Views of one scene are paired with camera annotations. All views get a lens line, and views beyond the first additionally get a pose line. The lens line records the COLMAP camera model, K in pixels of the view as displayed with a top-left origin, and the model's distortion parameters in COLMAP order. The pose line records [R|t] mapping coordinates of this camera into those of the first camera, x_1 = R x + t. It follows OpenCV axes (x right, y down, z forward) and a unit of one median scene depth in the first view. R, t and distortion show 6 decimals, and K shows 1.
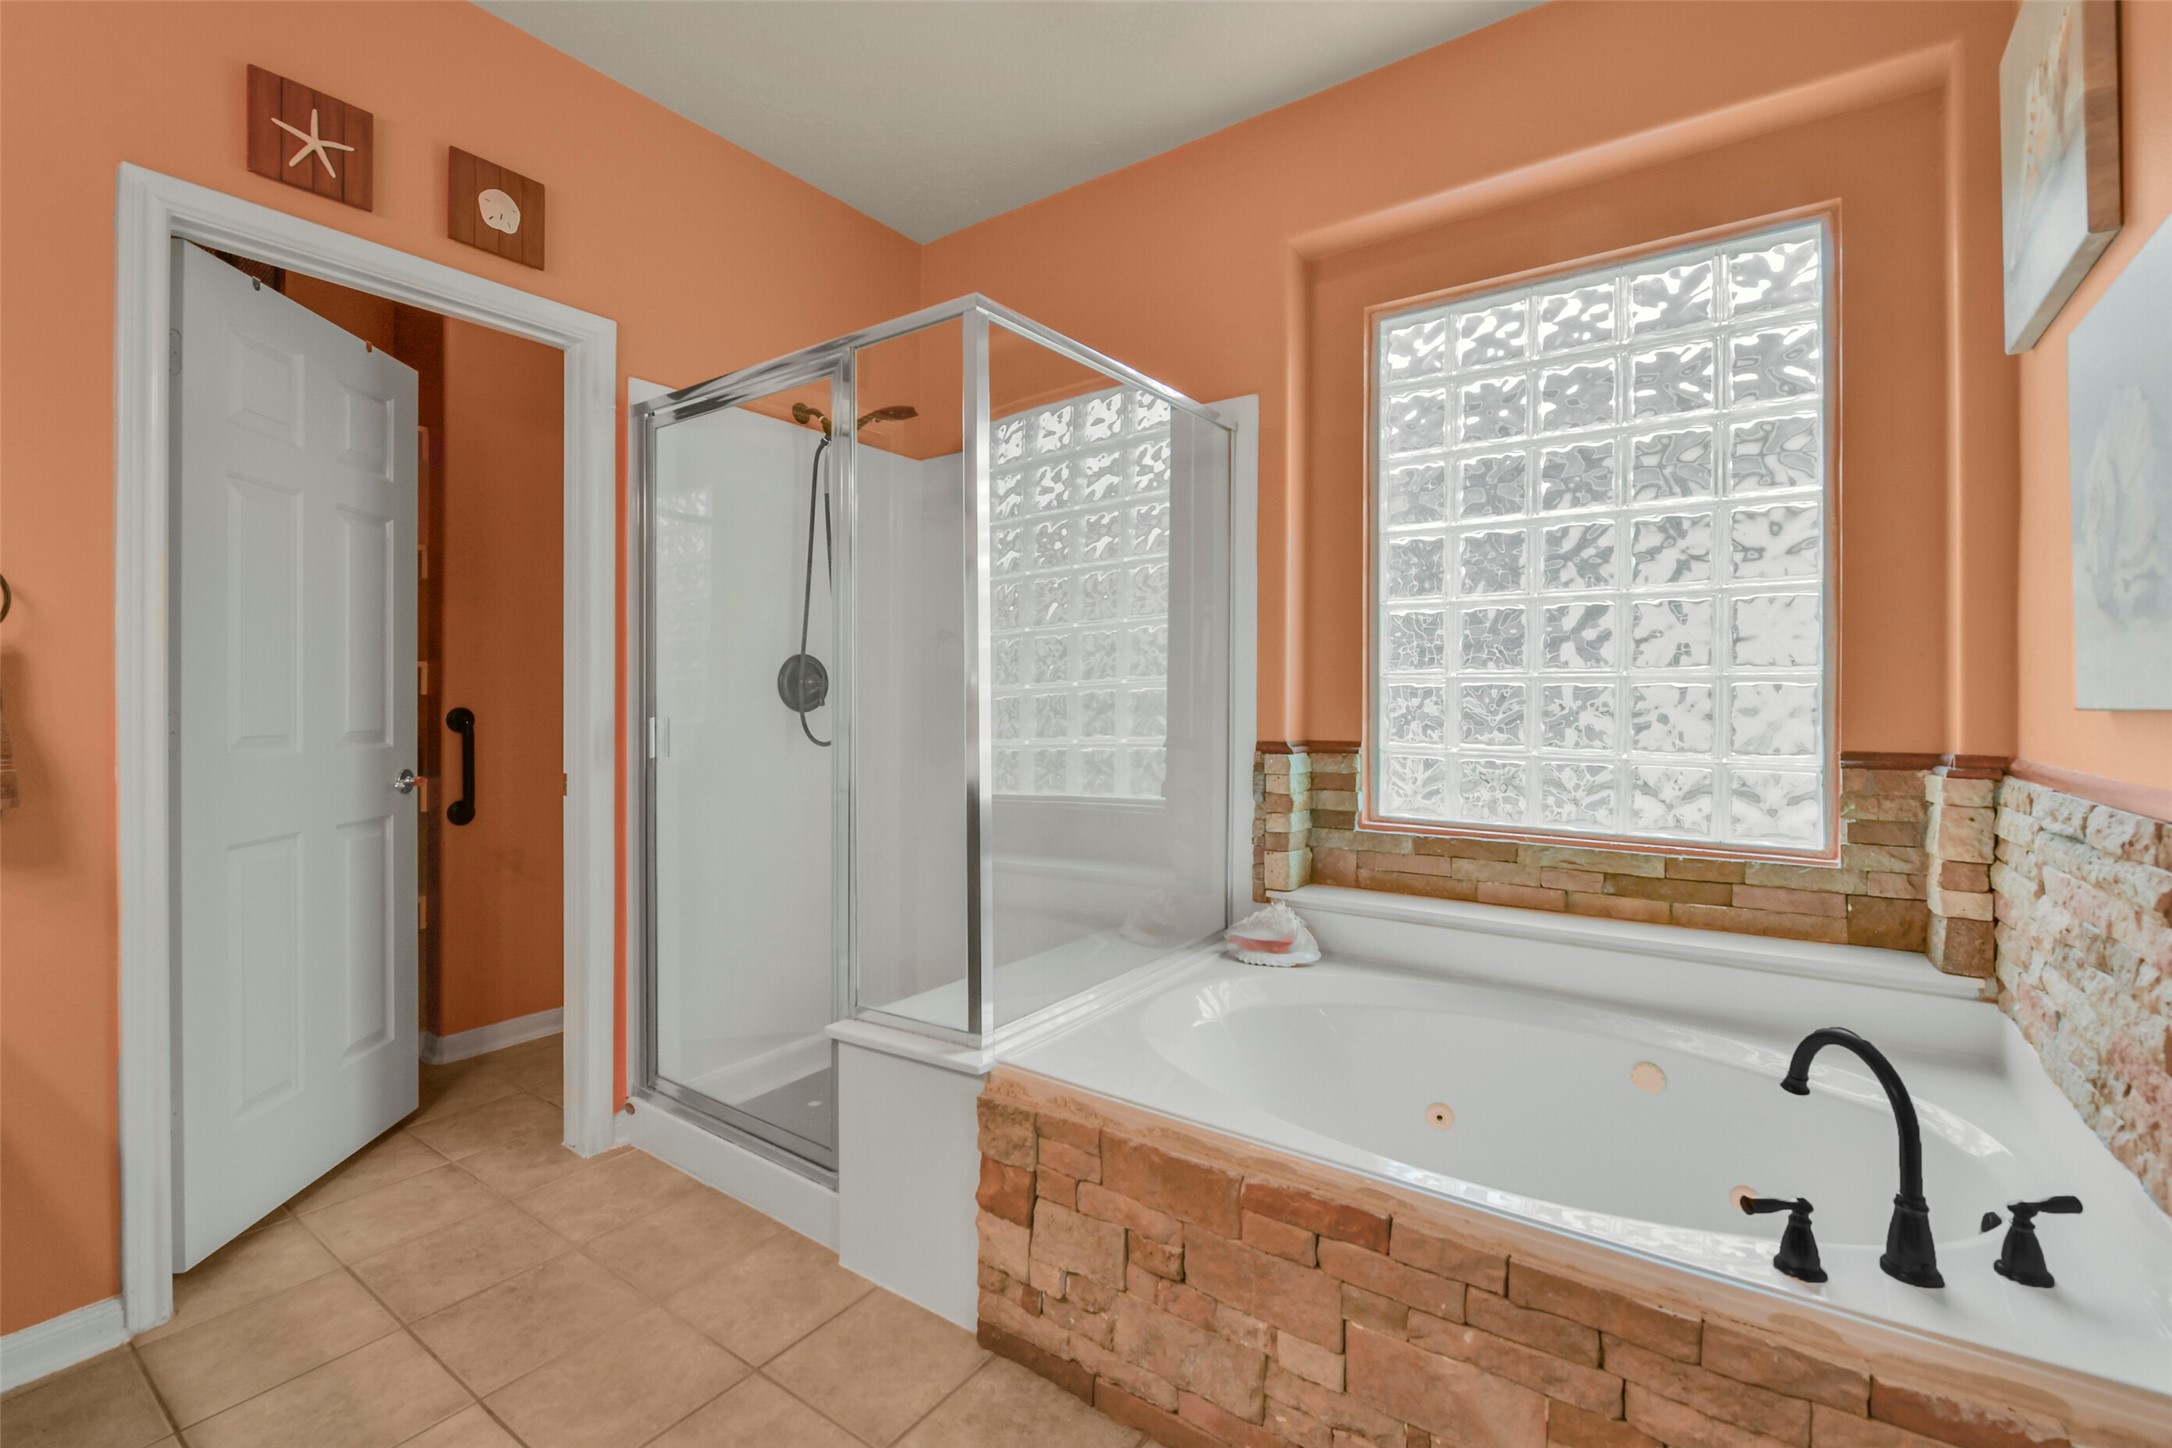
lens RADIAL K [[941.7, 0, 1090.8], [0, 941.7, 701.3], [0, 0, 1]] dist [-0.012296, 0.000396]
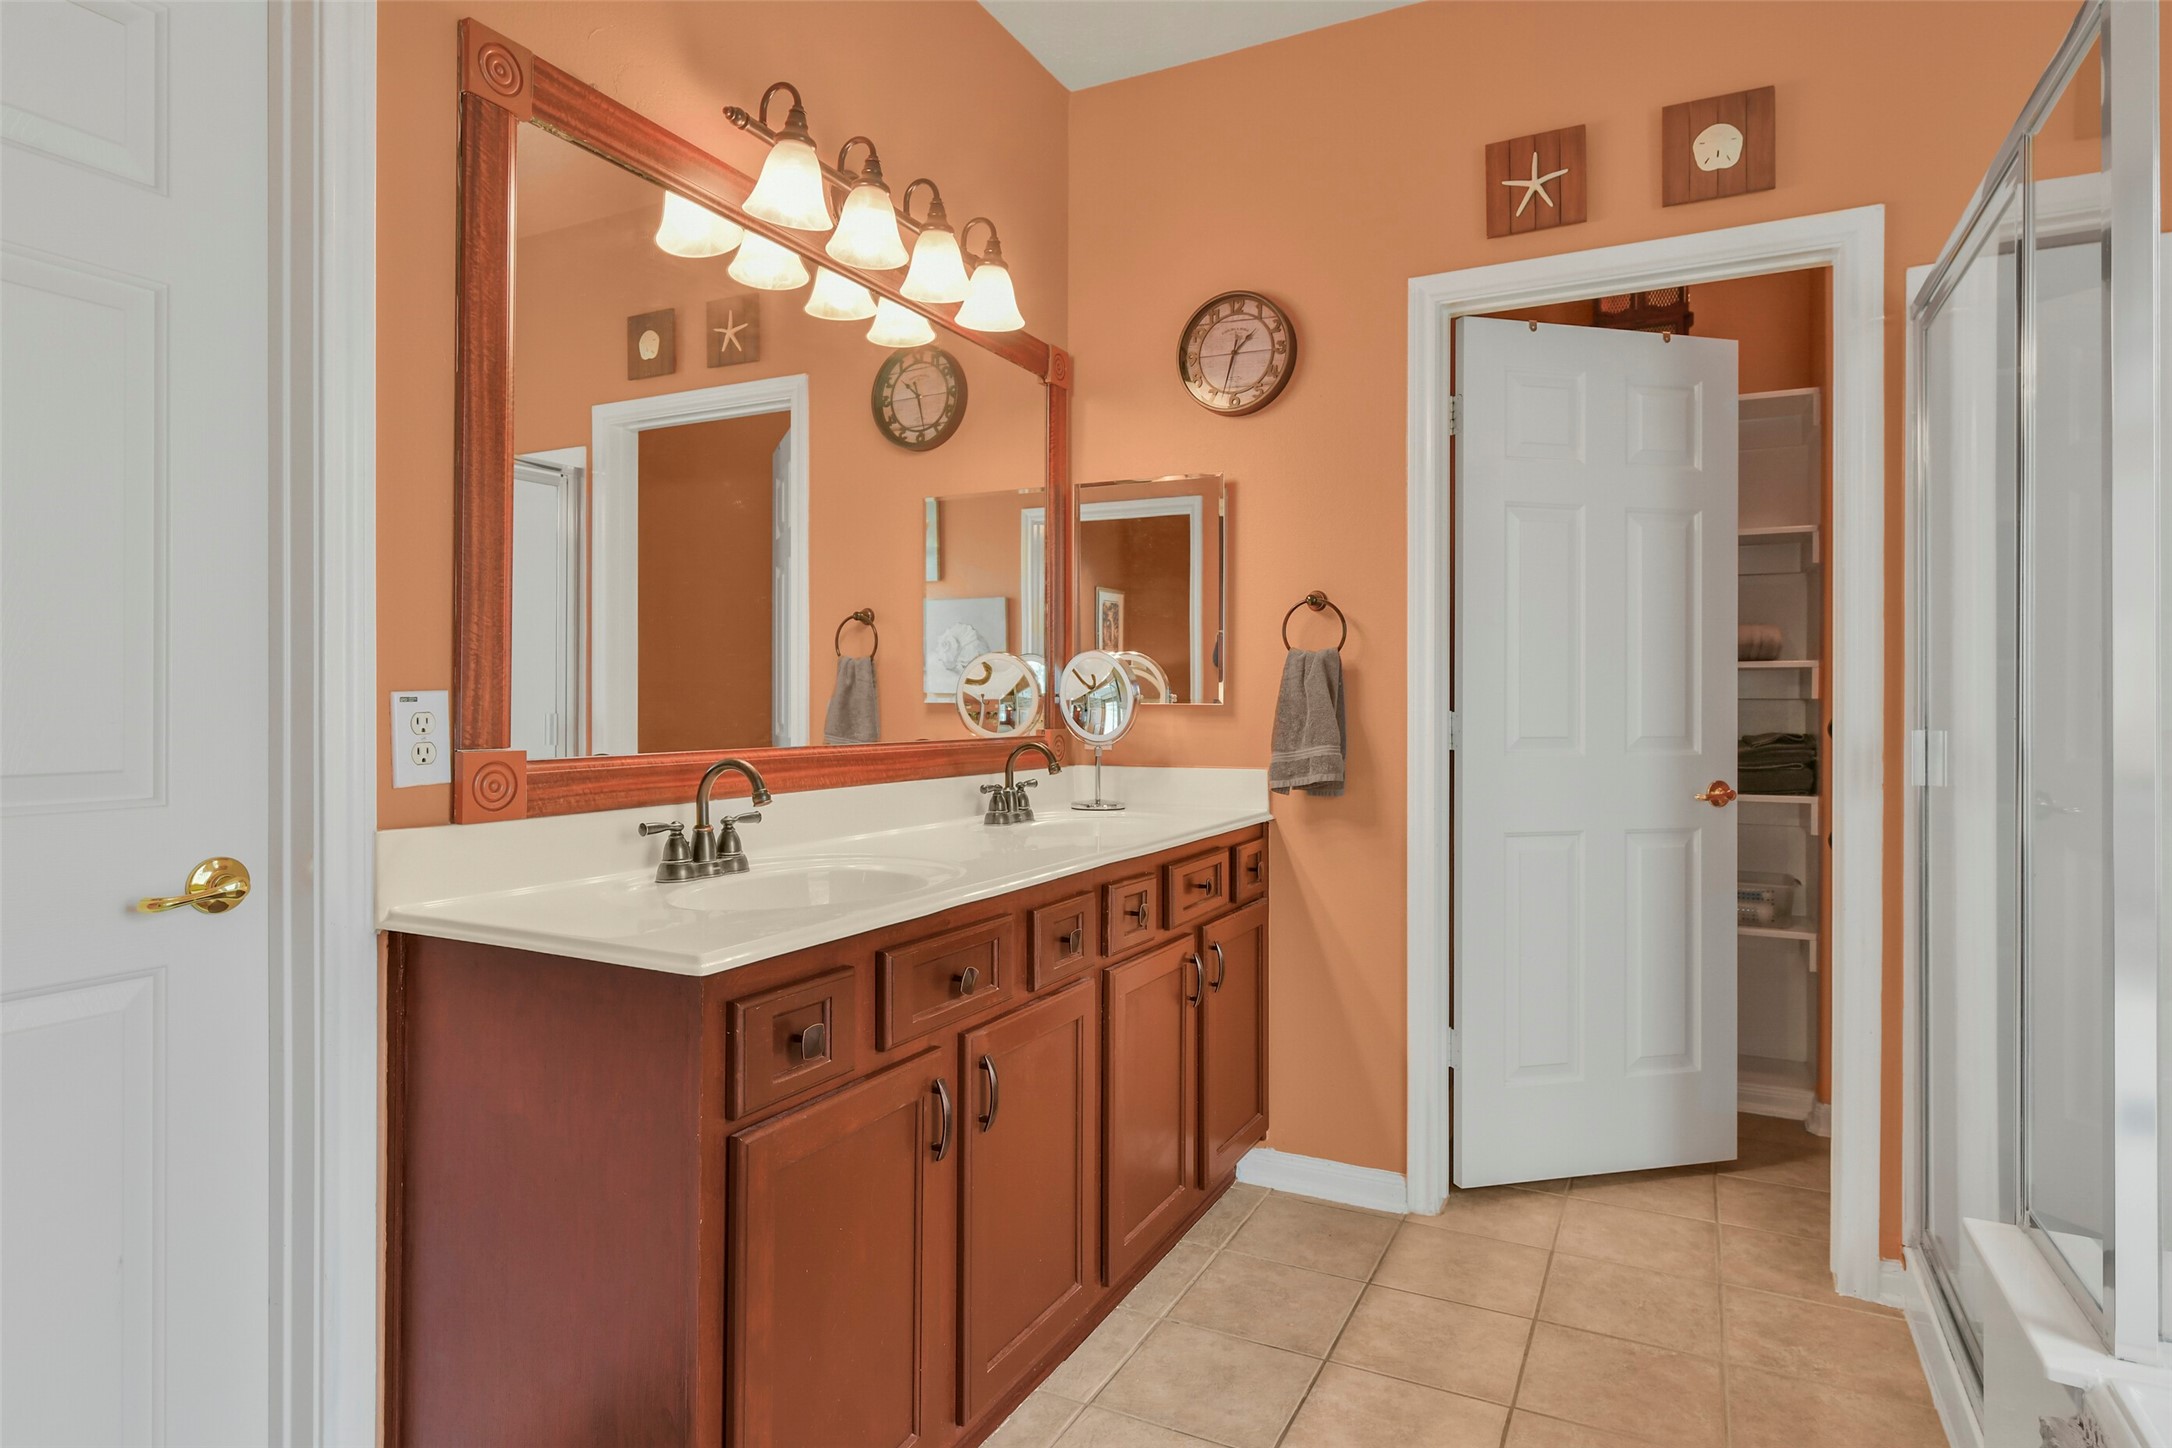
lens RADIAL K [[1179.6, 0, 1075.2], [0, 1179.6, 691.7], [0, 0, 1]] dist [0.004237, -0.000628]
pose [[0.153761, -0.003369, -0.988102, 0.397069], [-0.007409, 0.999962, -0.004562, -0.004825], [0.988080, 0.008023, 0.153730, 0.254309]]
